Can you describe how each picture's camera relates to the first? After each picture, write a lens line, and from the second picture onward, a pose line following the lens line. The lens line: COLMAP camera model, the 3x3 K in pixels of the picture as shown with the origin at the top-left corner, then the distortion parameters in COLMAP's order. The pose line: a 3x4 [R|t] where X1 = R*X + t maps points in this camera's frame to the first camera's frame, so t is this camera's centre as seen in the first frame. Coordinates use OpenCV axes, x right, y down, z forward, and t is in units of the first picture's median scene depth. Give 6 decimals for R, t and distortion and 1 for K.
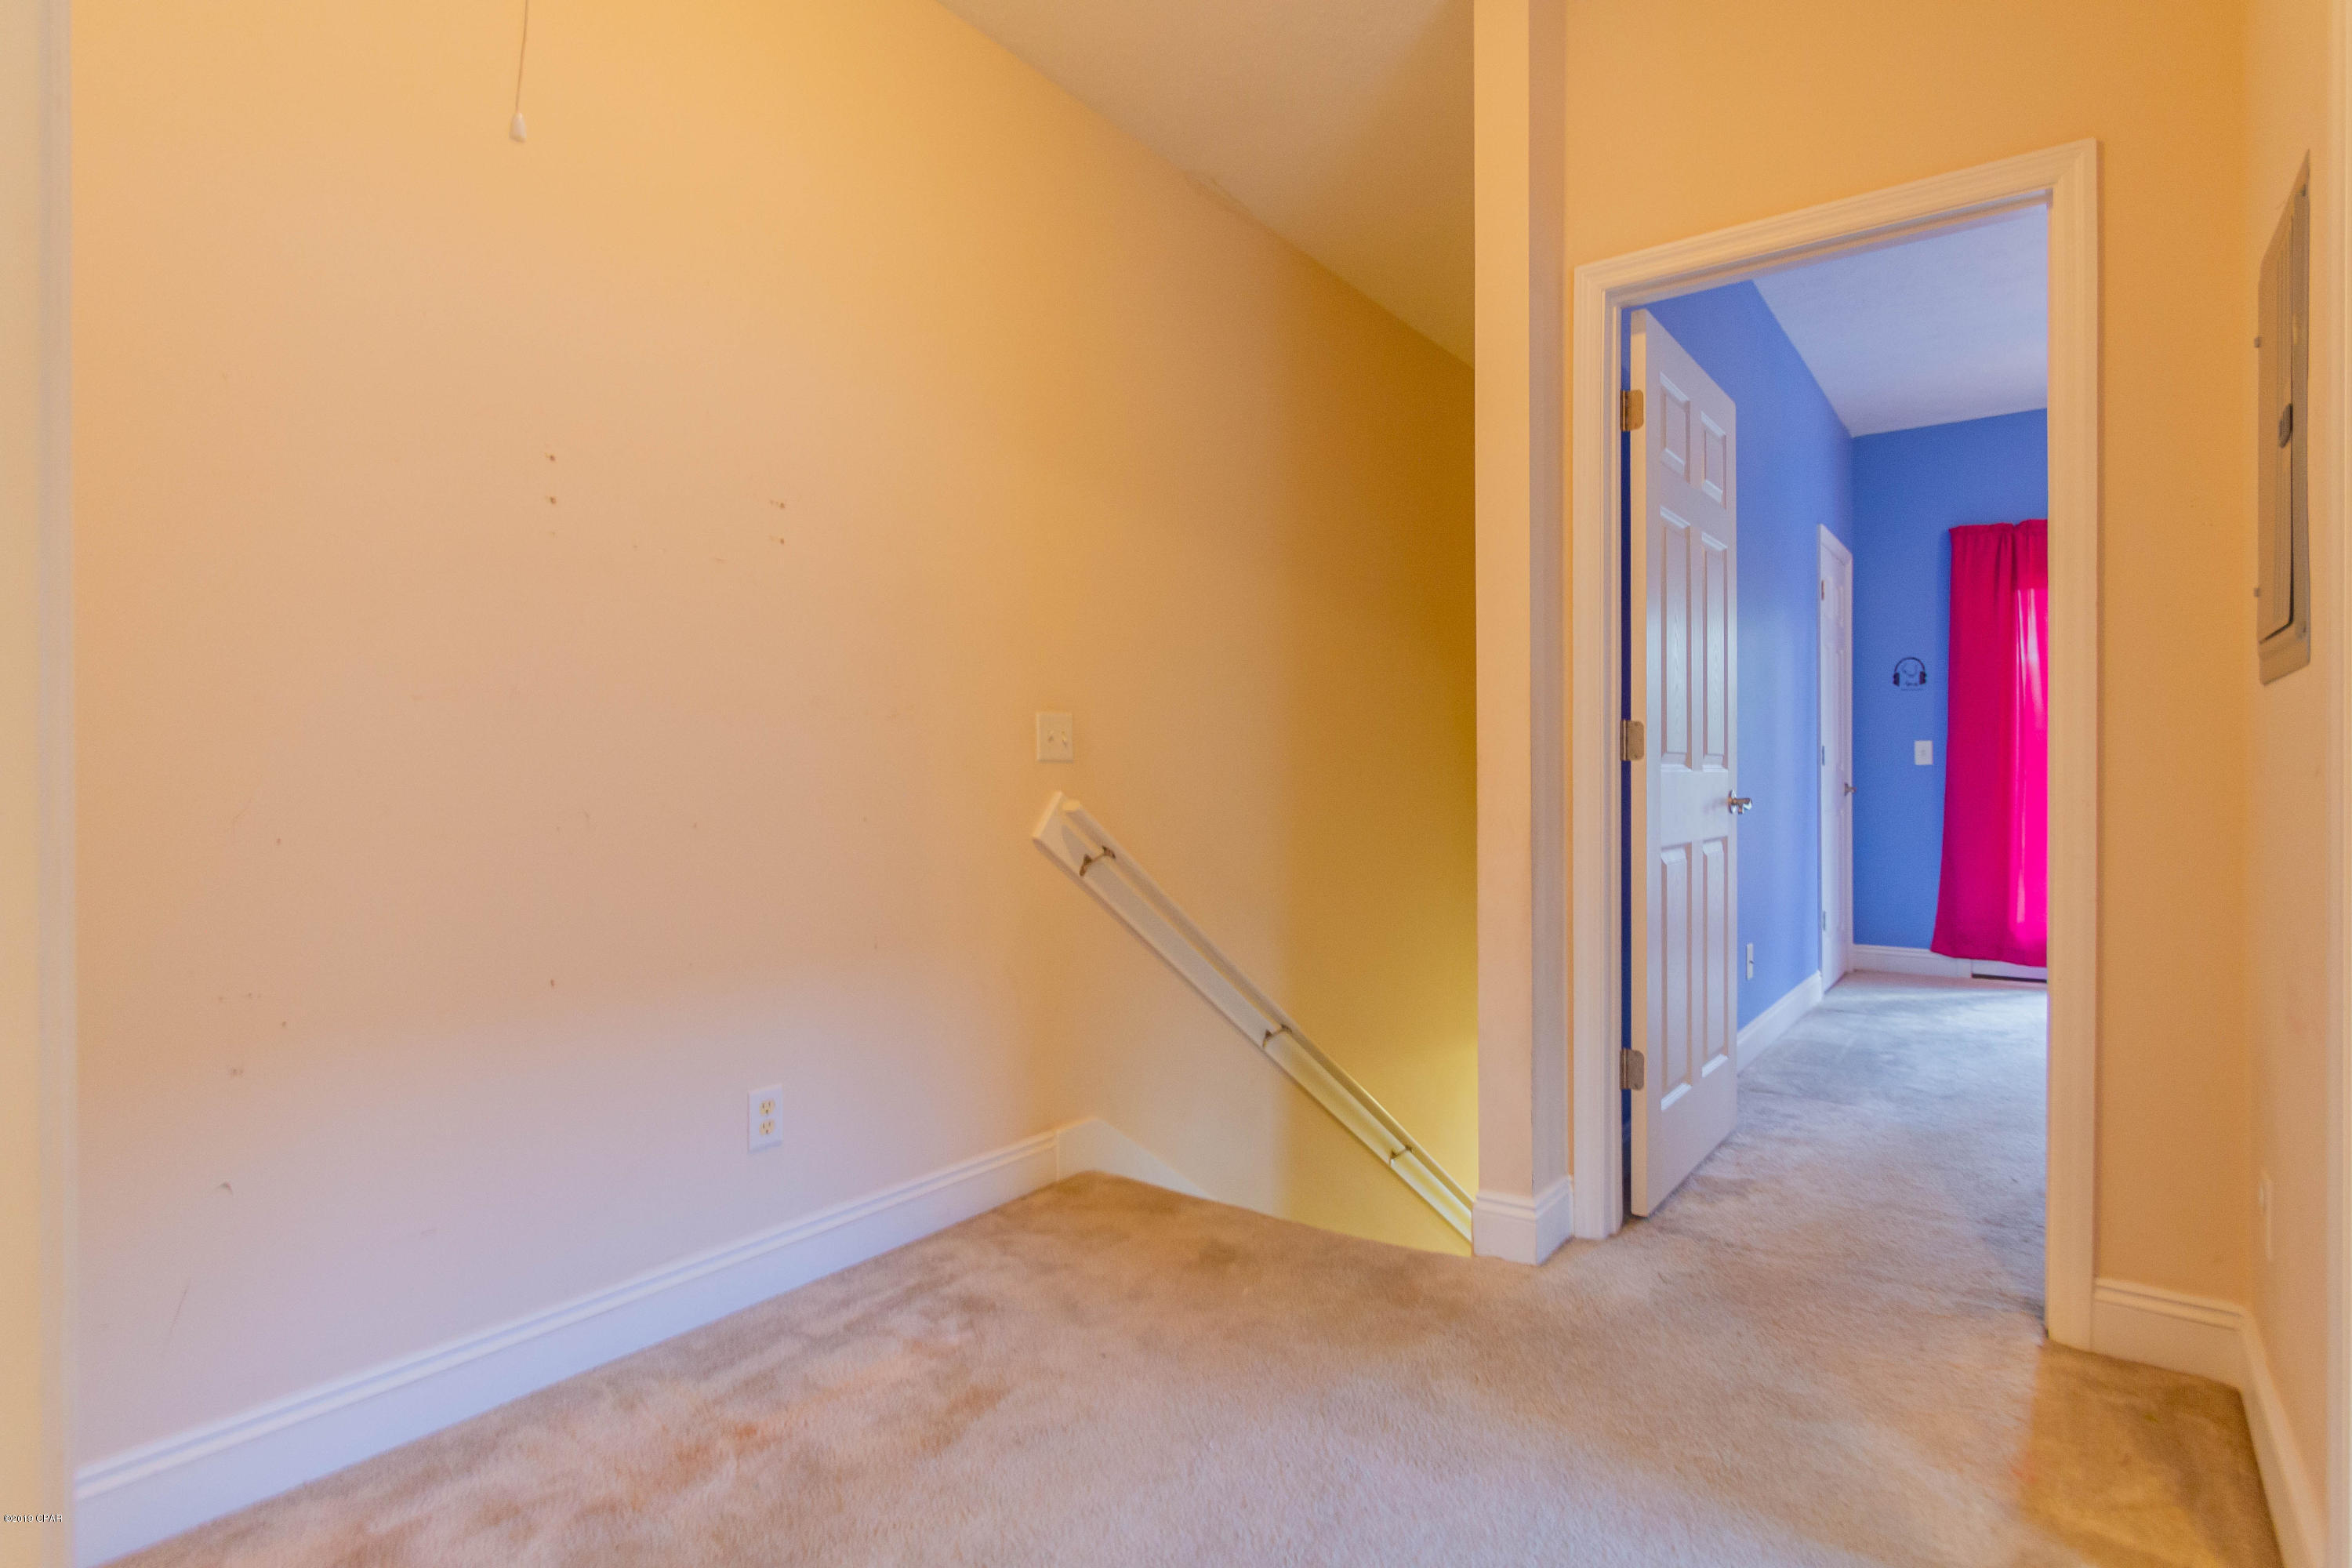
lens RADIAL K [[1083.2, 0, 1133.8], [0, 1083.2, 793.1], [0, 0, 1]] dist [-0.001618, -0.000958]
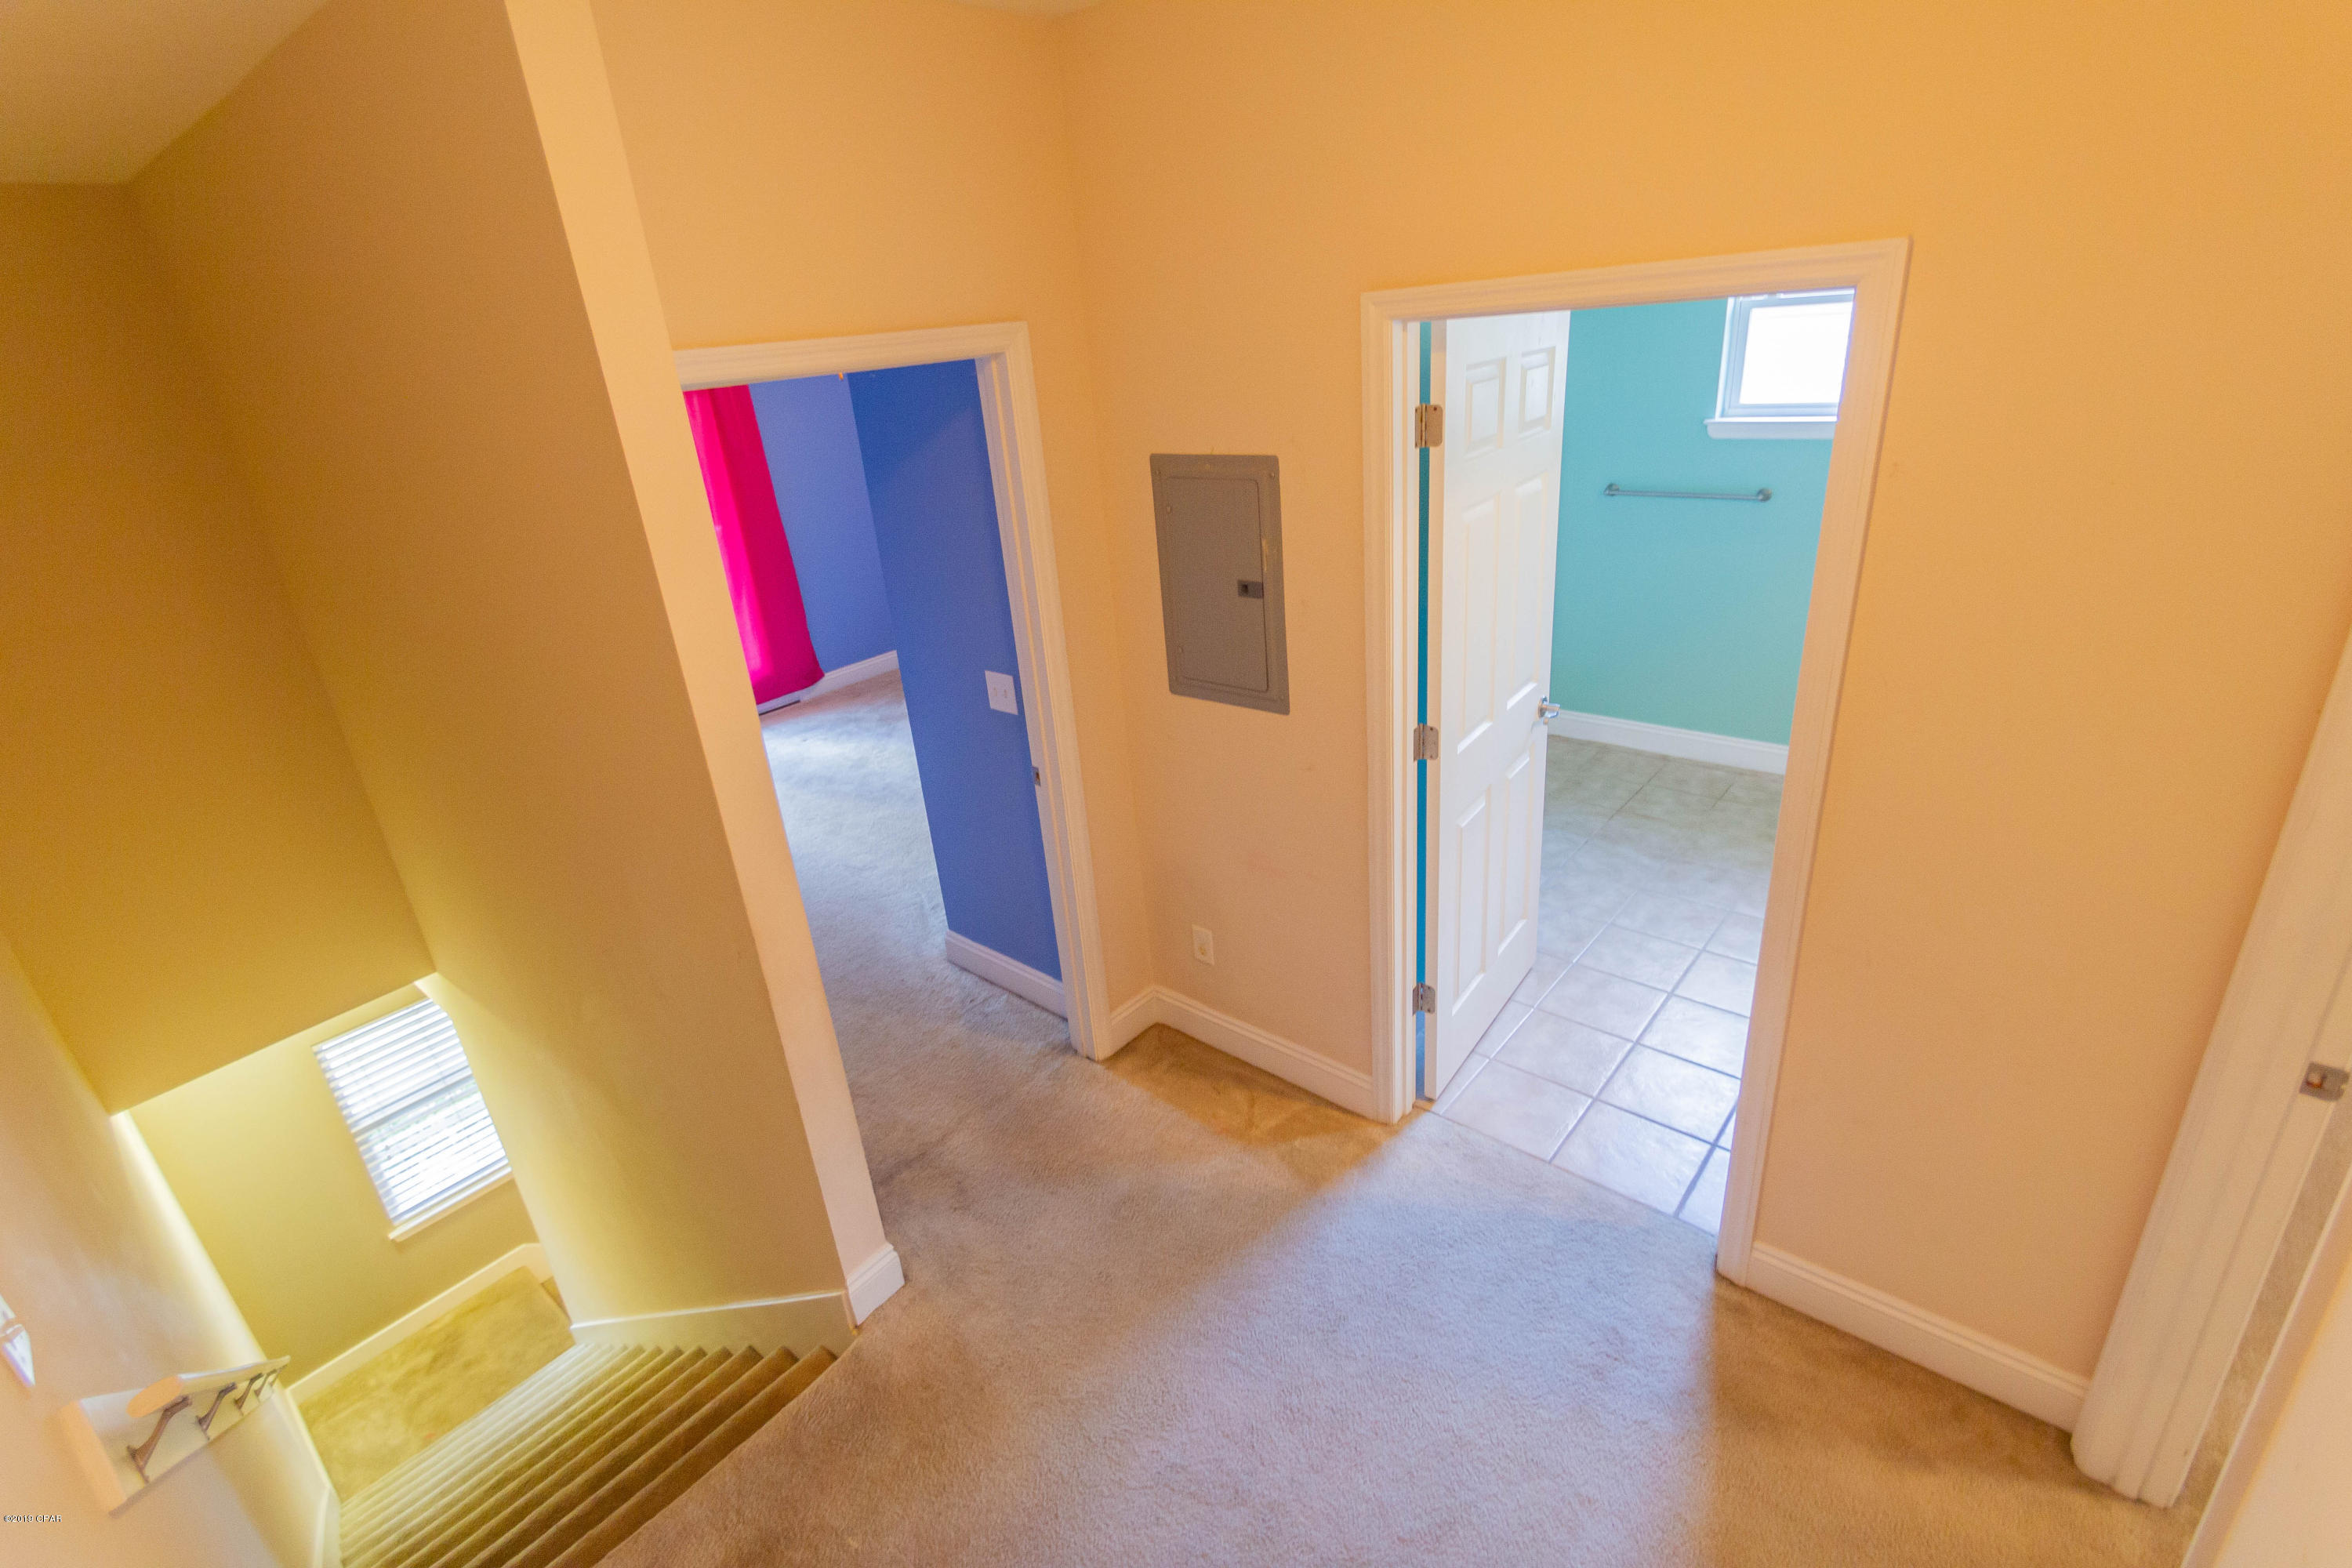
lens RADIAL K [[1083.2, 0, 1133.8], [0, 1083.2, 793.1], [0, 0, 1]] dist [-0.001618, -0.000958]
pose [[0.978748, -0.154788, 0.134514, 0.034184], [0.094208, 0.922016, 0.375514, -0.405143], [-0.182149, -0.354861, 0.917003, 0.075062]]
